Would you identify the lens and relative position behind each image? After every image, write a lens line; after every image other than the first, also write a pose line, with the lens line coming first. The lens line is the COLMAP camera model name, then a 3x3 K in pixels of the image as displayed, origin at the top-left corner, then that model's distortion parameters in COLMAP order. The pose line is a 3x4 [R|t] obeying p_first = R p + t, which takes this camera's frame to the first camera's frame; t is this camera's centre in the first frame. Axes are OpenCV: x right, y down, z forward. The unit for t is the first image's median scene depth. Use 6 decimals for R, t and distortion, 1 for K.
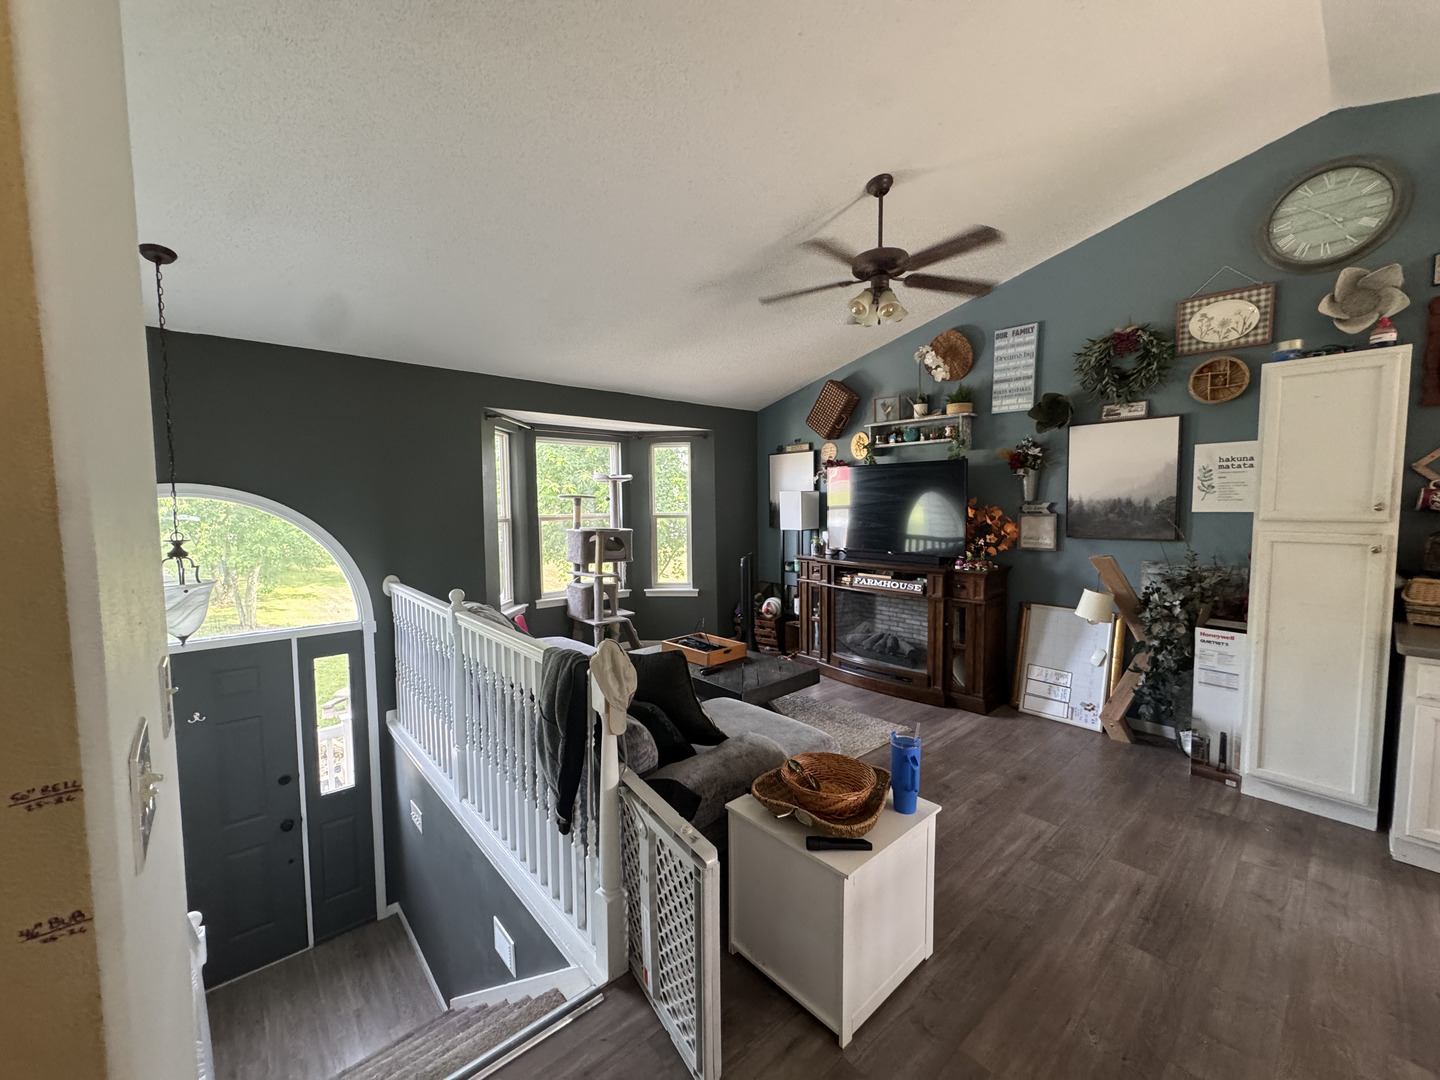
lens RADIAL K [[576.1, 0, 712.3], [0, 576.1, 538.3], [0, 0, 1]] dist [-0.002709, 0.000742]
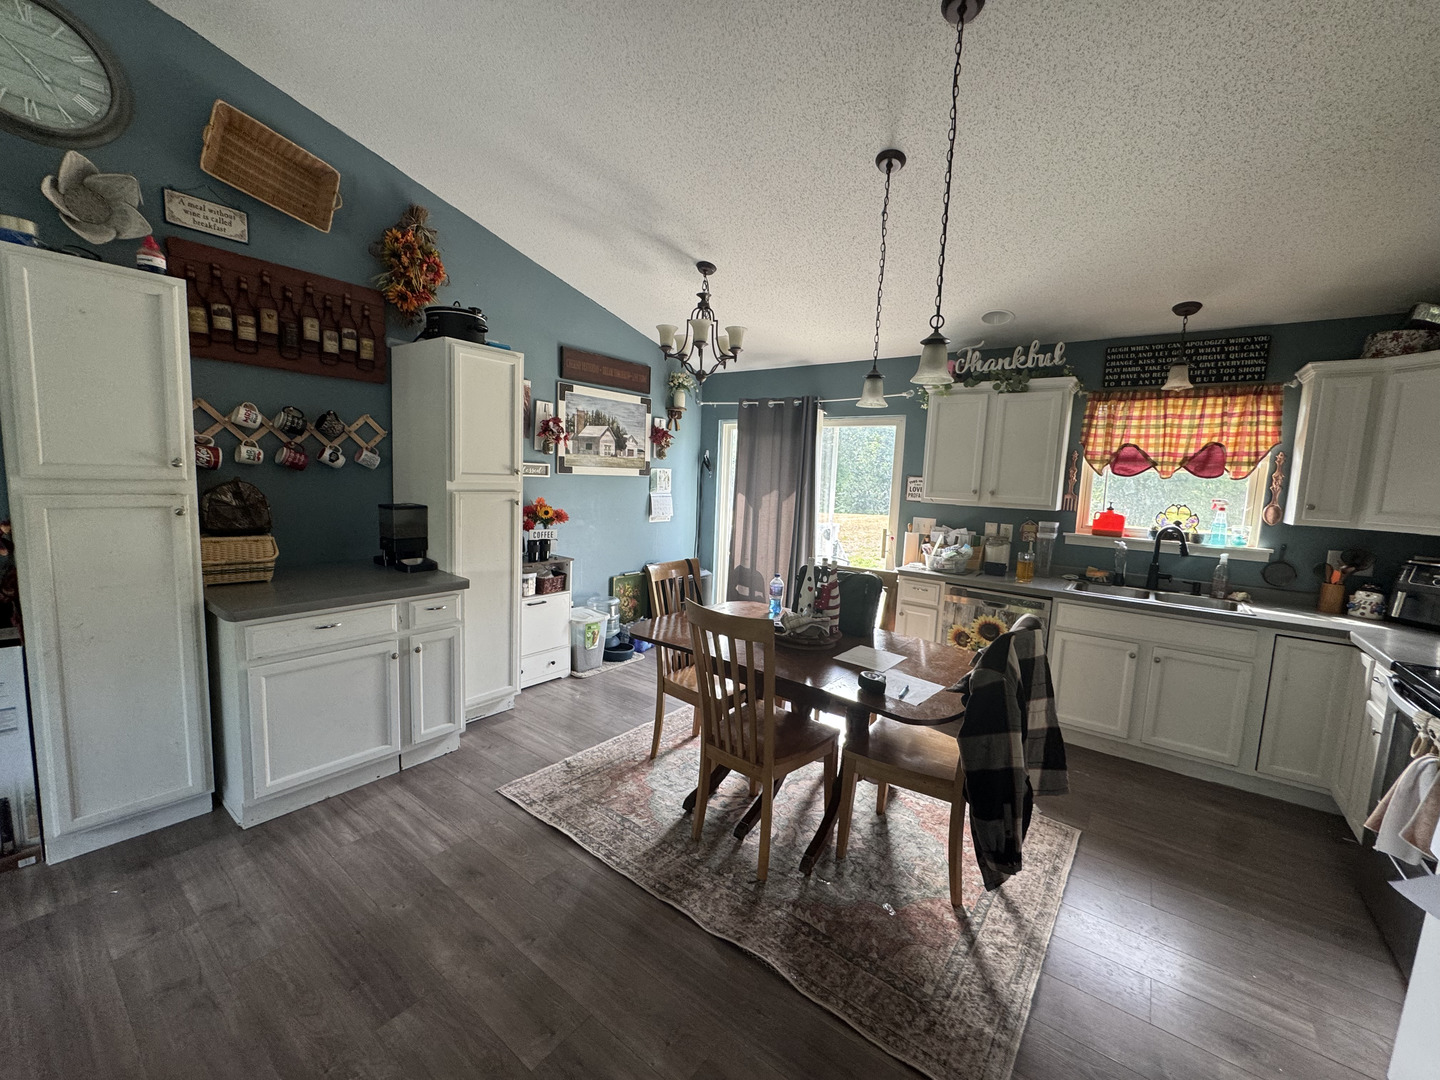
lens RADIAL K [[576.1, 0, 720.9], [0, 576.1, 539.9], [0, 0, 1]] dist [-0.002709, 0.000742]
pose [[-0.202079, -0.108315, 0.973361, 0.117476], [0.027633, 0.992839, 0.116220, -0.014662], [-0.978979, 0.050382, -0.197639, 0.333658]]
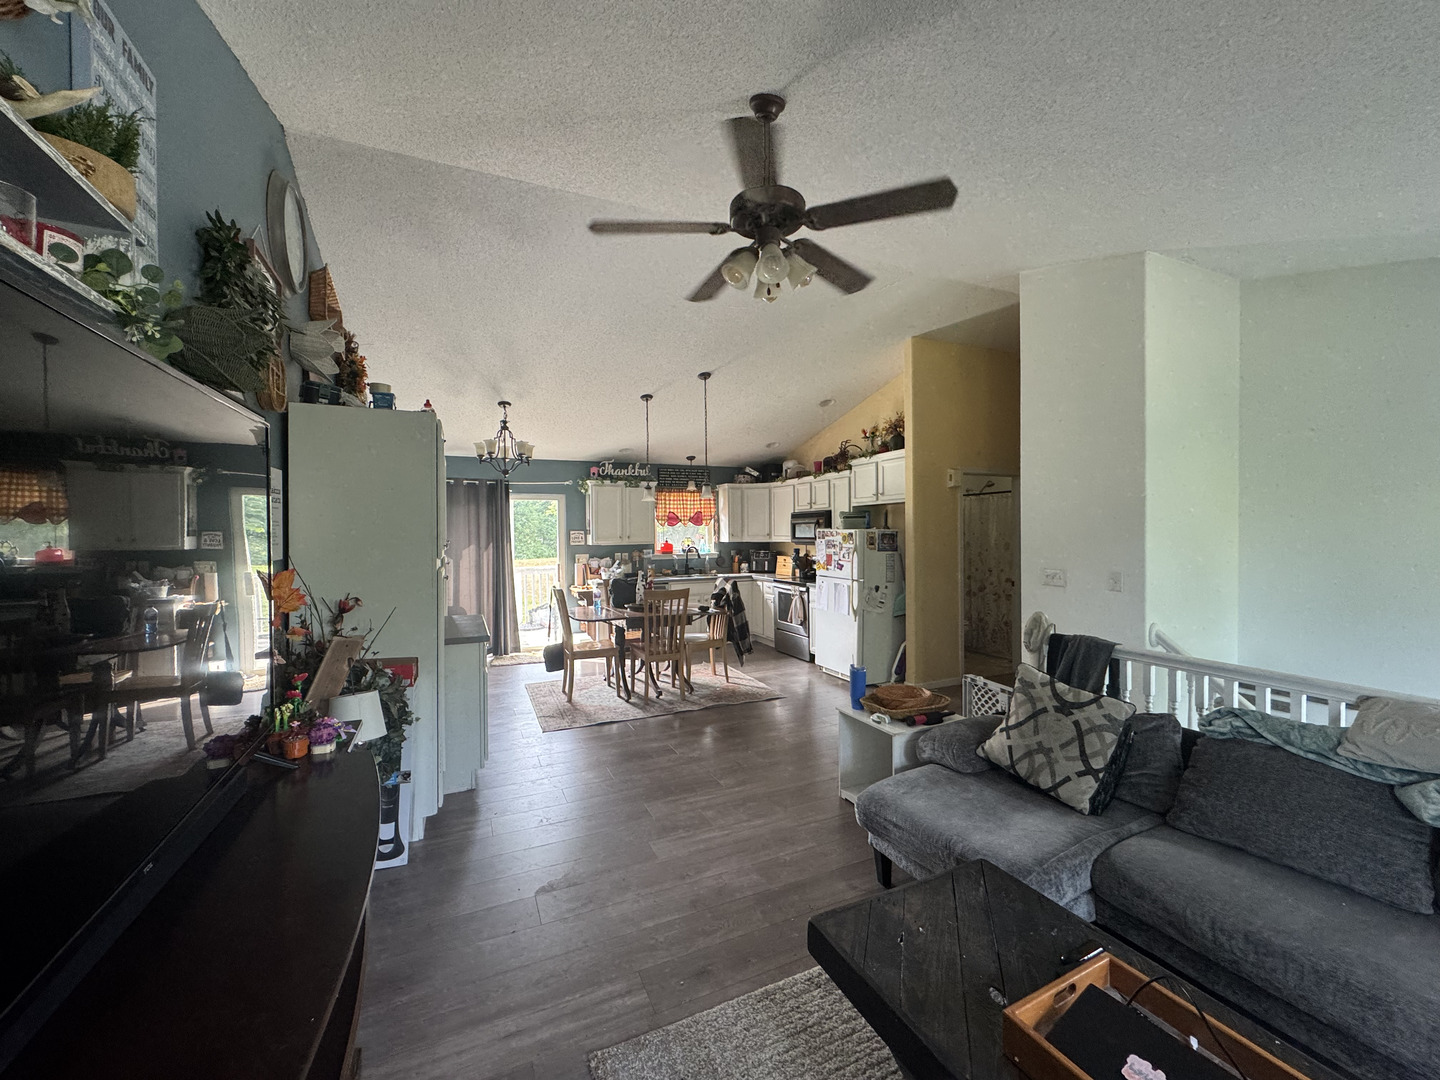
lens RADIAL K [[576.1, 0, 724.1], [0, 576.1, 541.6], [0, 0, 1]] dist [-0.002709, 0.000742]
pose [[-0.959033, 0.013428, 0.282975, 0.146971], [0.038504, 0.995785, 0.083241, -0.137461], [-0.280664, 0.090727, -0.955508, 1.909991]]
